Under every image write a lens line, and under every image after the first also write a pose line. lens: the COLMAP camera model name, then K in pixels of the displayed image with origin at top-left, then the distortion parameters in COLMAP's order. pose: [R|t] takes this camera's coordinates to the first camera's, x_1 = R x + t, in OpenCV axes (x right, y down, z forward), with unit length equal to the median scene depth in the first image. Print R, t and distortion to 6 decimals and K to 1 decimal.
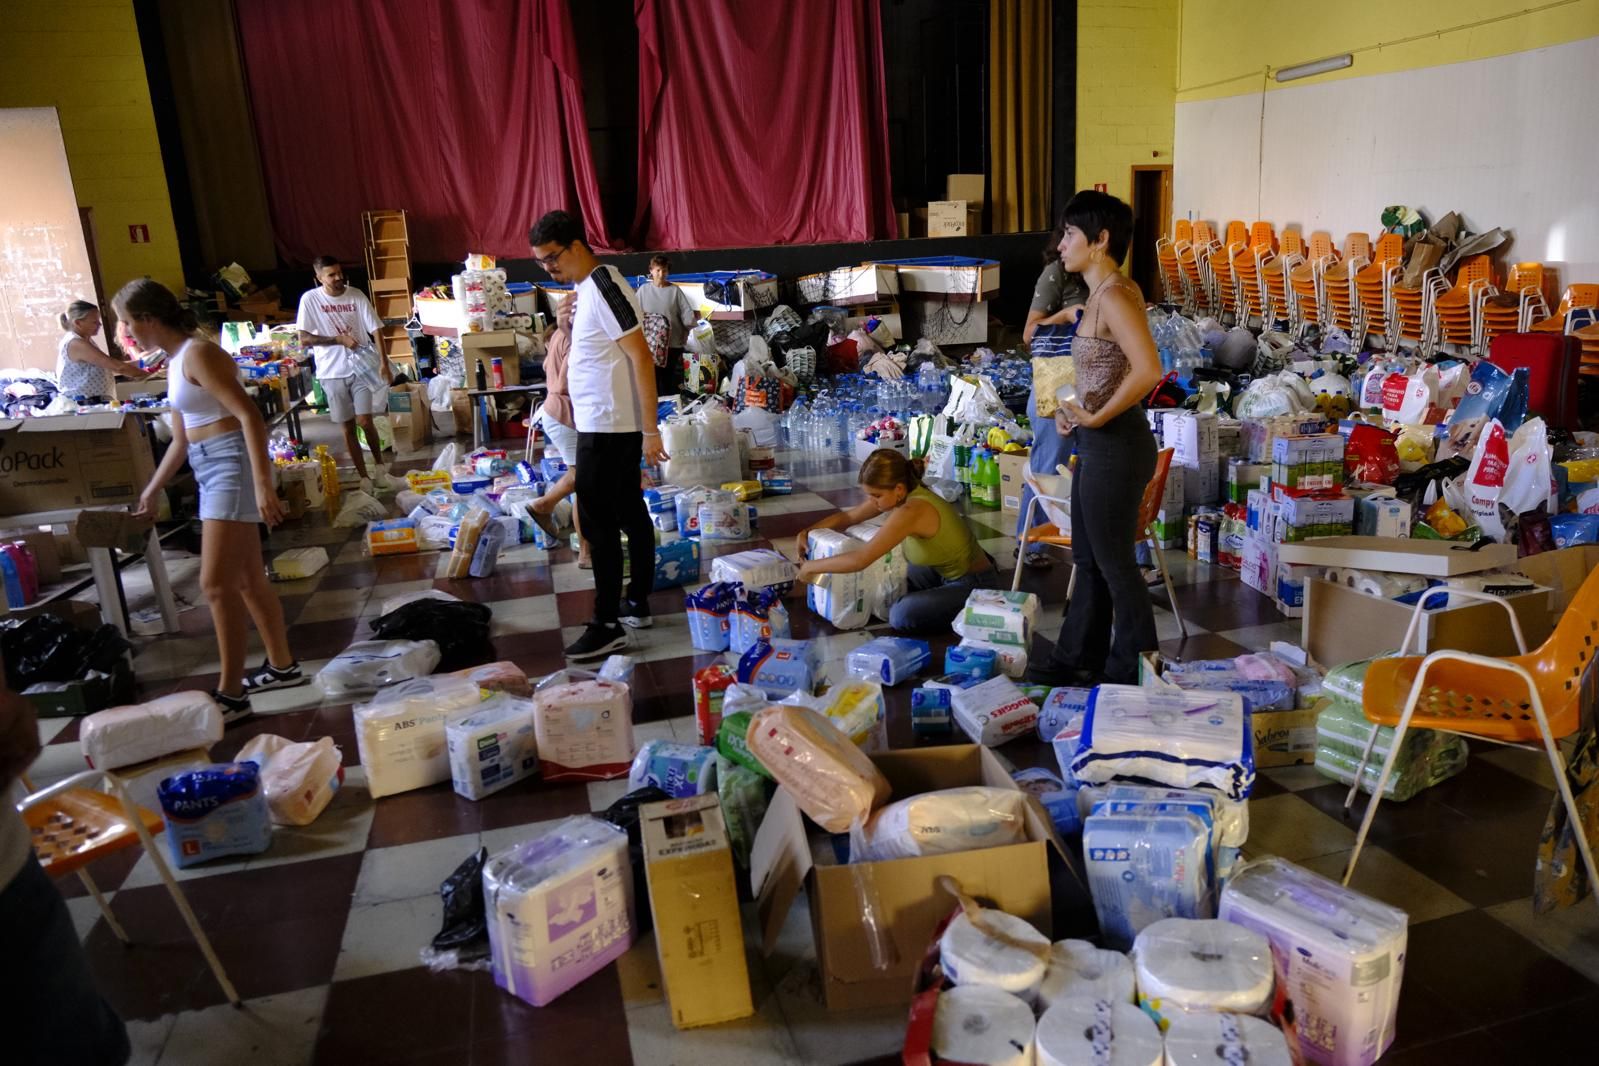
lens RADIAL K [[1082.0, 0, 803.5], [0, 1082.0, 534.4], [0, 0, 1]] dist [-0.039099, 0.011770]
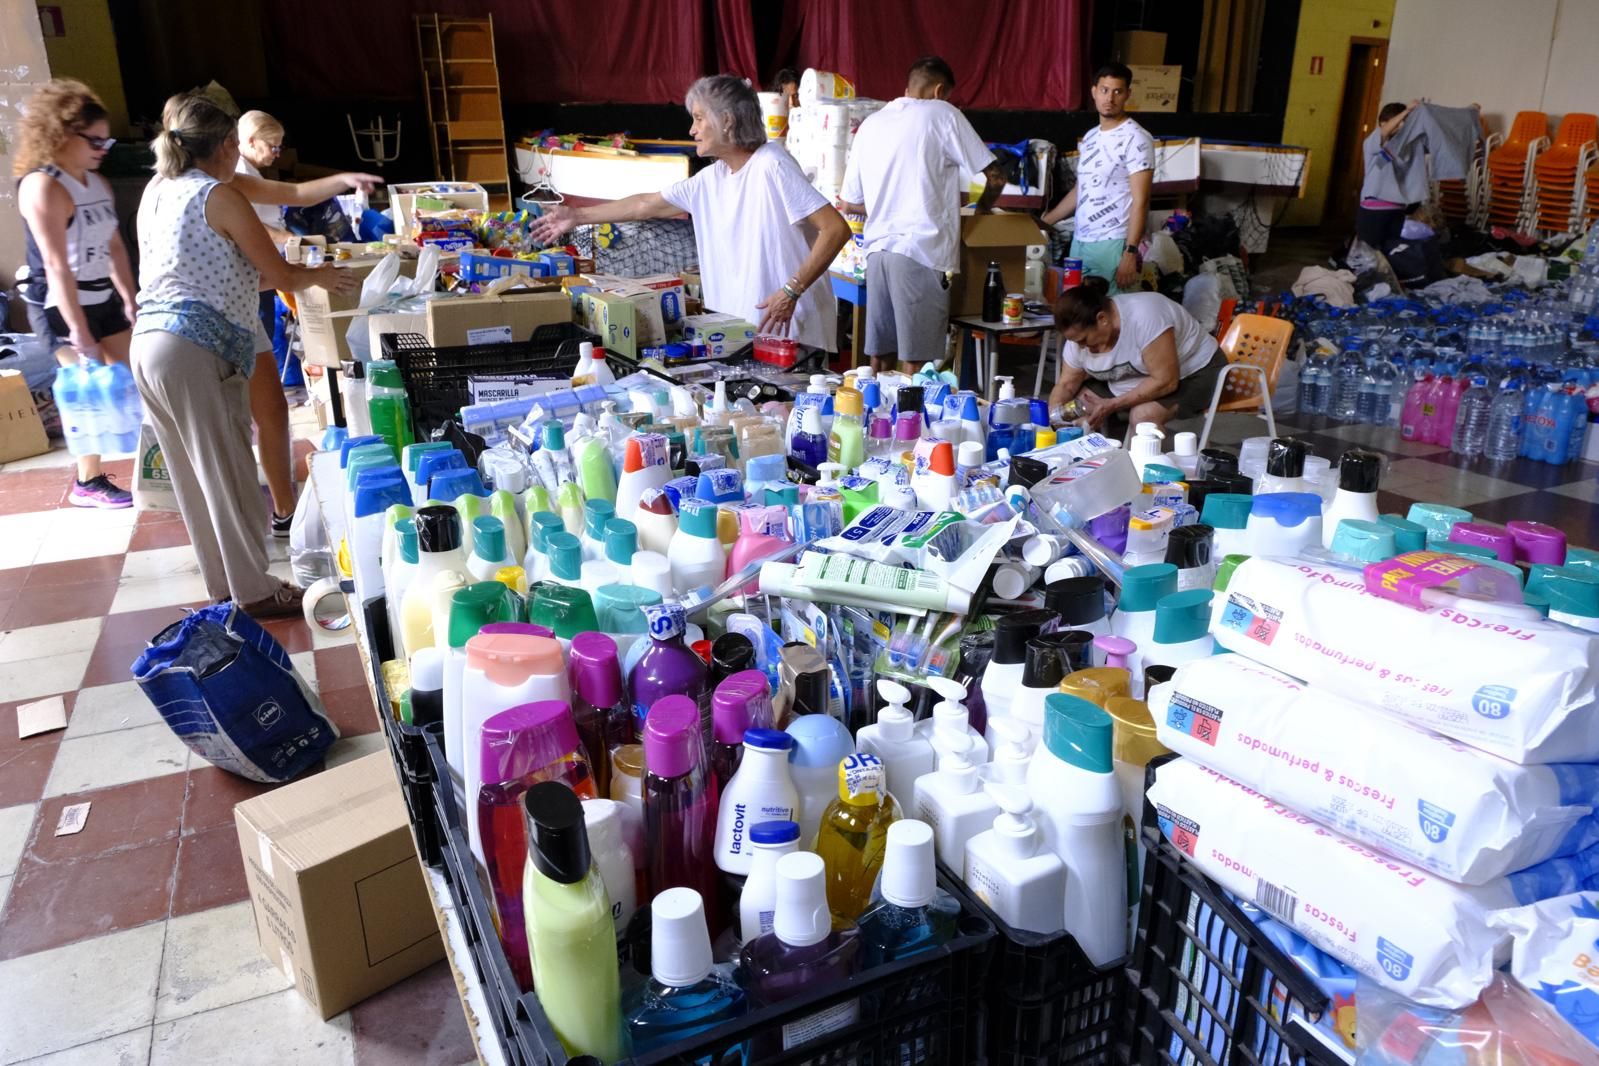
lens RADIAL K [[1082.0, 0, 799.7], [0, 1082.0, 528.0], [0, 0, 1]] dist [-0.039099, 0.011770]
pose [[0.982971, -0.014546, 0.183186, -0.861597], [-0.001118, 0.996370, 0.085120, -0.135333], [-0.183759, -0.083875, 0.979386, 0.853706]]
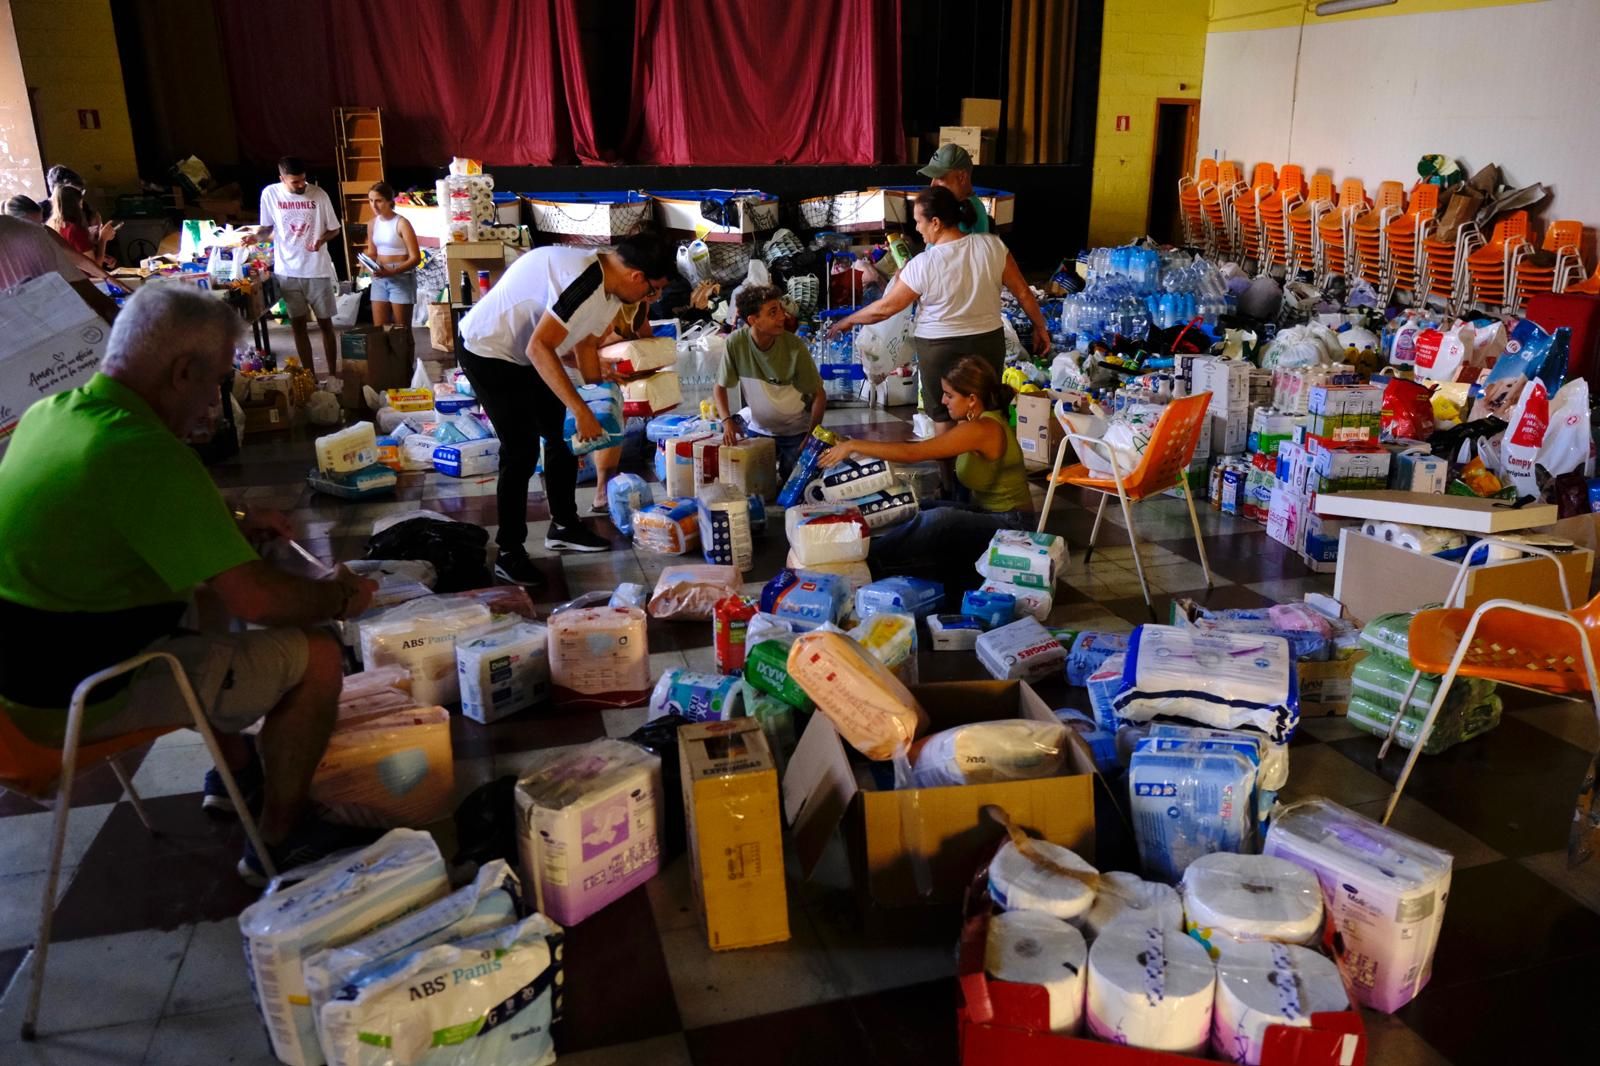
lens RADIAL K [[1144.4, 0, 812.8], [0, 1144.4, 531.4], [0, 0, 1]] dist [-0.039623, 0.012707]
pose [[0.998821, 0.039426, 0.028334, -0.031139], [-0.040688, 0.998138, 0.045435, 0.010741], [-0.026490, -0.046534, 0.998565, -0.013062]]
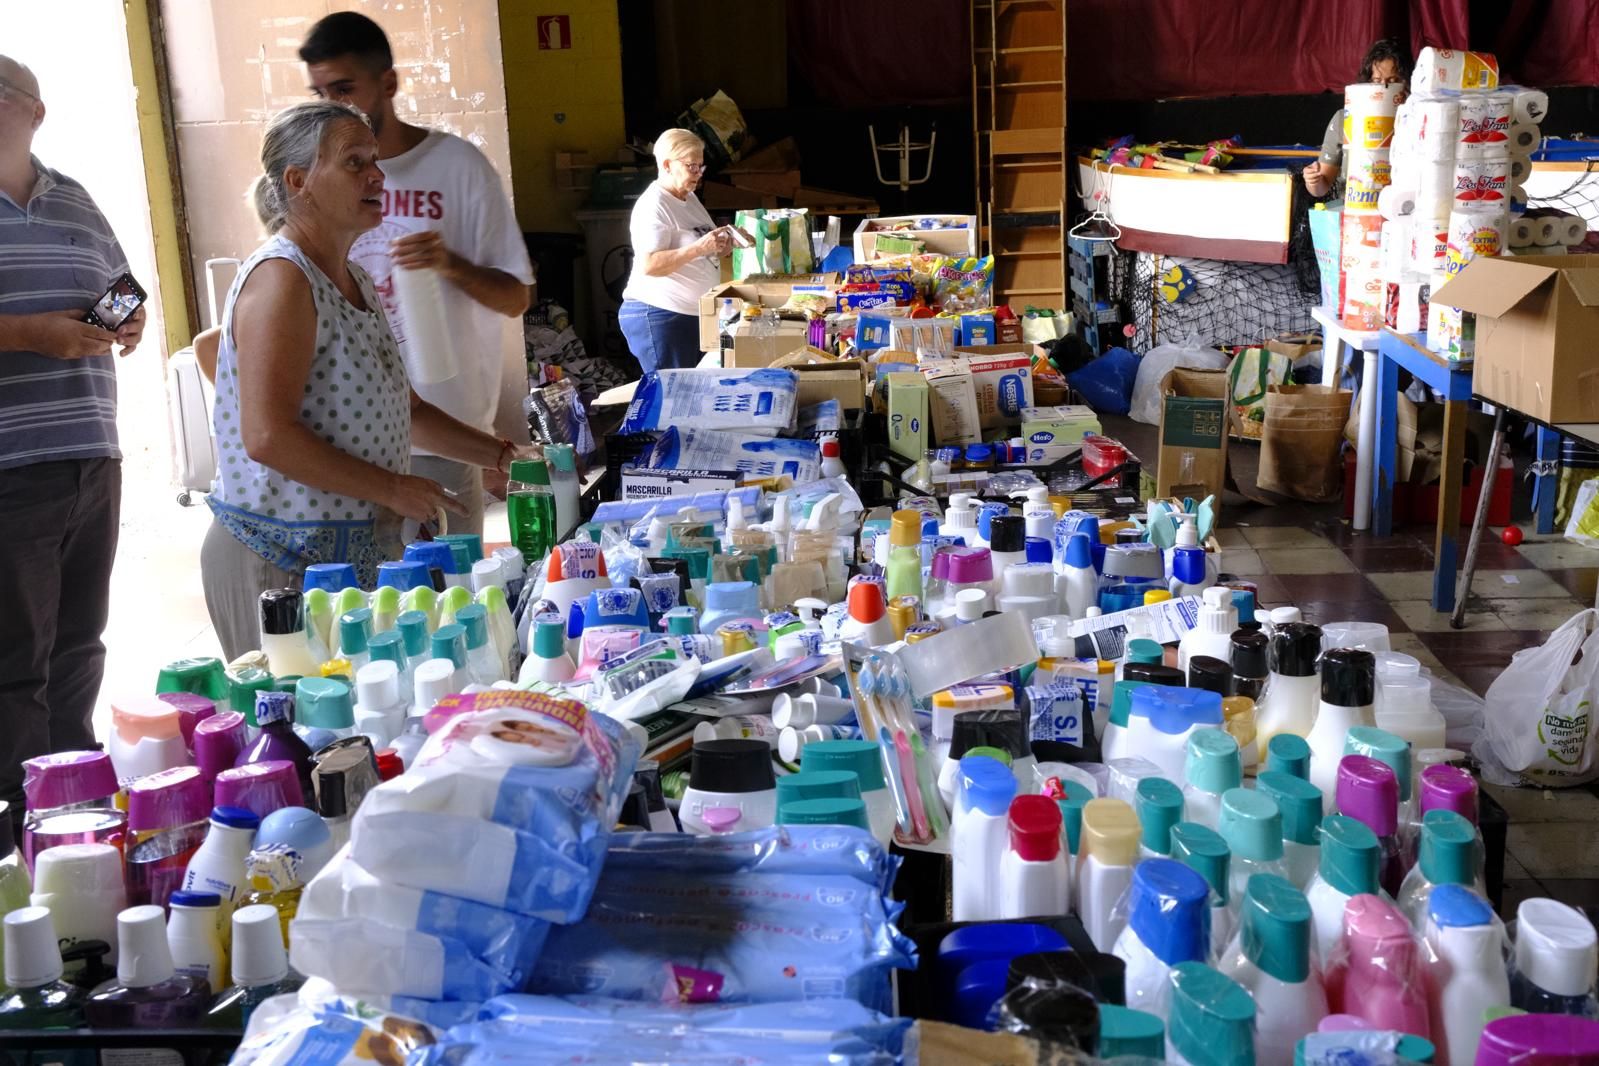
lens RADIAL K [[1629.7, 0, 791.8], [0, 1629.7, 533.2], [0, 0, 1]] dist [-0.029138, 0.000000]
pose [[0.947176, 0.086945, -0.308703, -0.673993], [-0.090624, 0.995882, 0.002432, -0.143720], [0.307644, 0.025673, 0.951155, 0.790634]]
